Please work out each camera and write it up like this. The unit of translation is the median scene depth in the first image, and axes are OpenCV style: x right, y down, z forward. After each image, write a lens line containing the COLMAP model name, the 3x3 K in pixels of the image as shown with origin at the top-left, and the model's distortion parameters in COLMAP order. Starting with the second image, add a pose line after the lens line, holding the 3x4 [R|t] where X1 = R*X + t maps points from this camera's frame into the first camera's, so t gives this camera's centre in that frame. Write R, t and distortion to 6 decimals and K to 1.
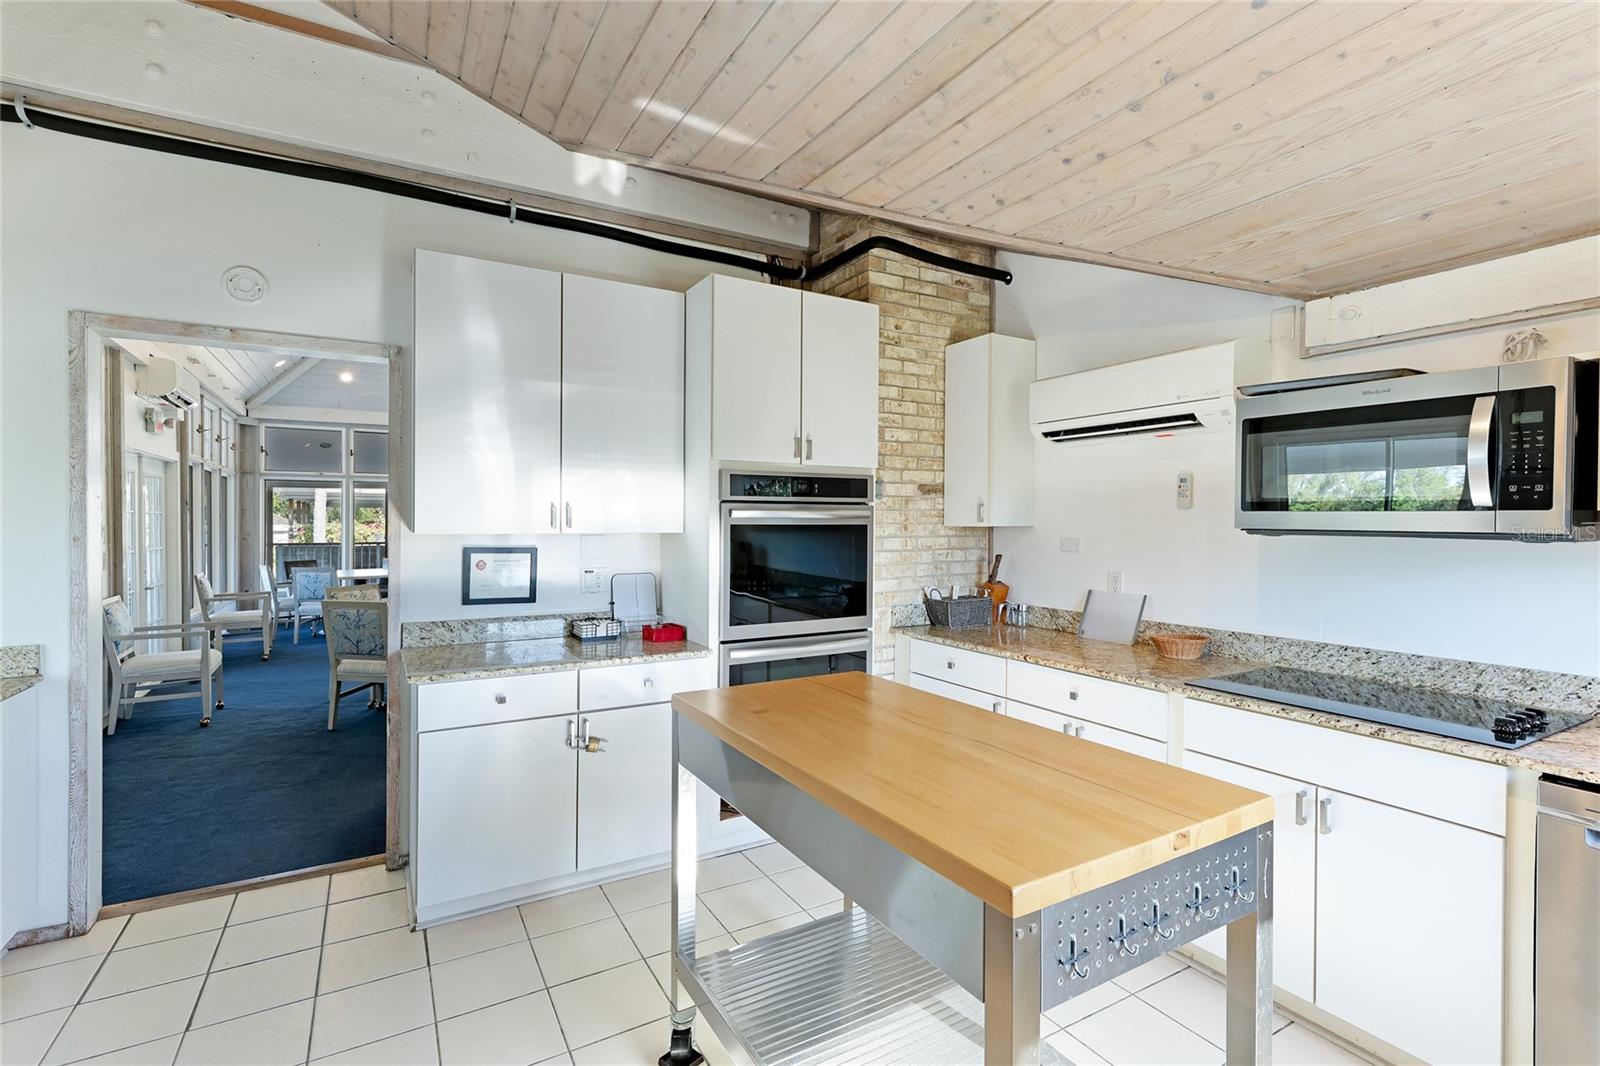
lens RADIAL K [[744.2, 0, 800.9], [0, 744.2, 531.6], [0, 0, 1]] dist [-0.000845, 0.000163]
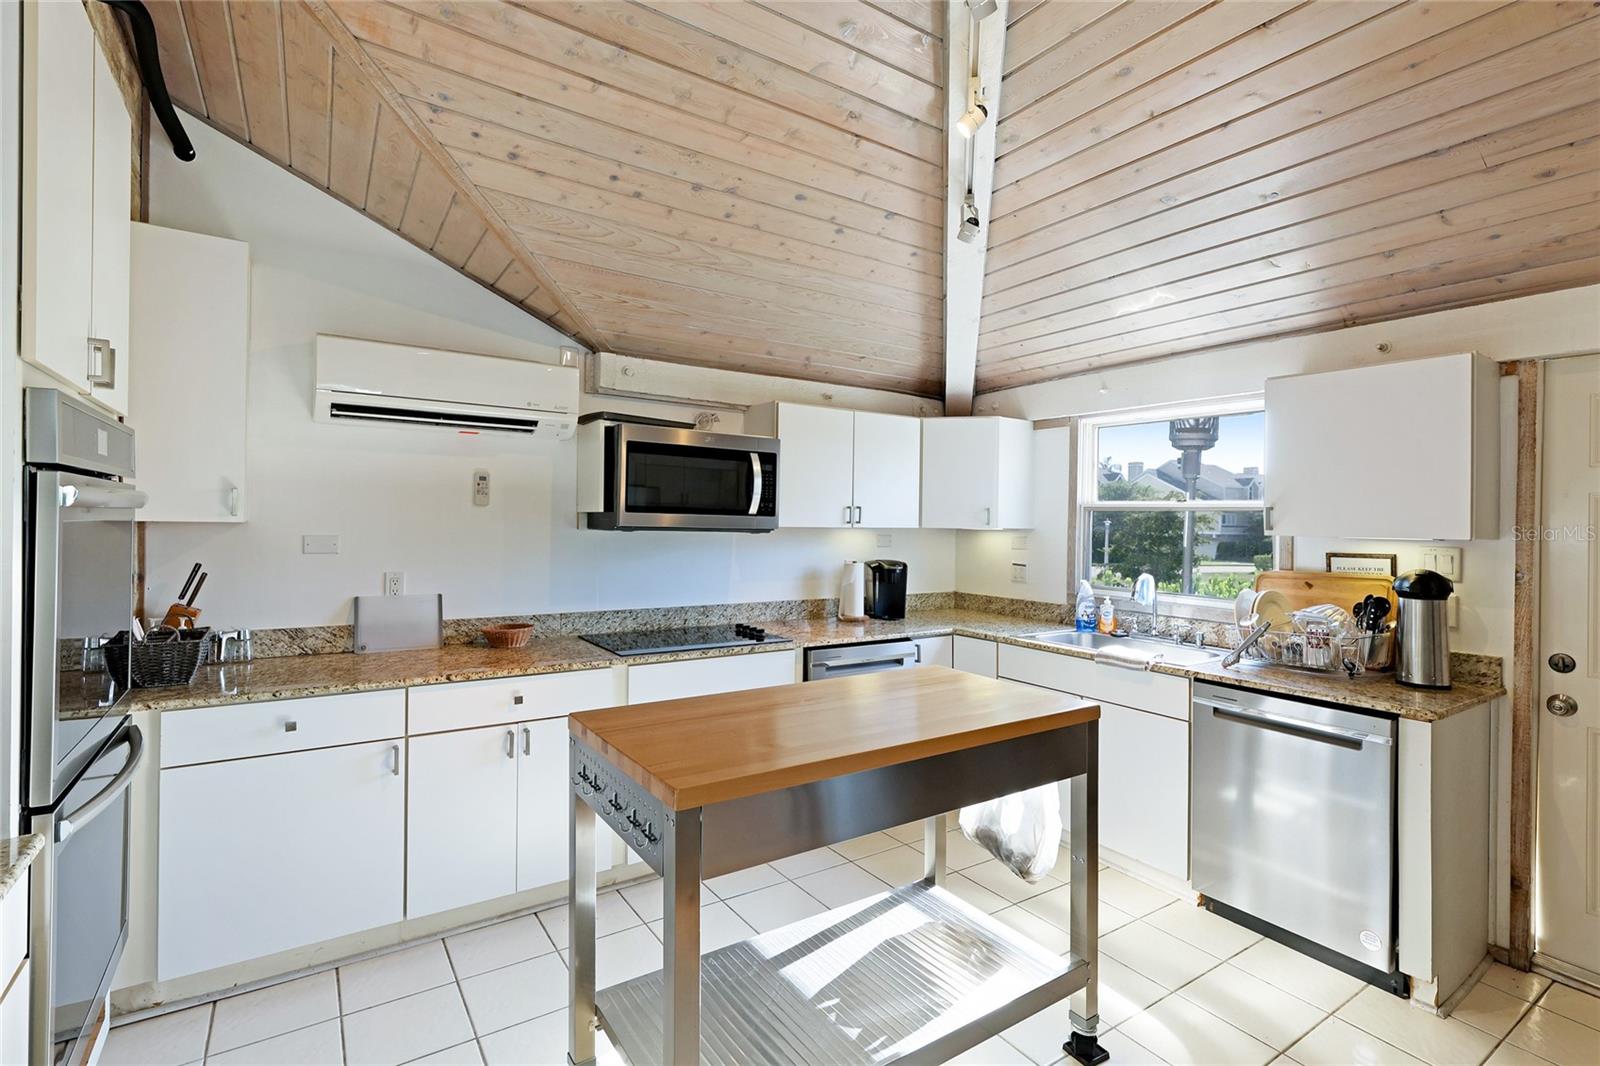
lens RADIAL K [[744.2, 0, 799.9], [0, 744.2, 524.0], [0, 0, 1]] dist [-0.000845, 0.000163]
pose [[-0.067605, -0.005877, 0.997695, -0.667225], [-0.003333, 0.999978, 0.005665, -0.015448], [-0.997707, -0.002943, -0.067624, 0.758039]]
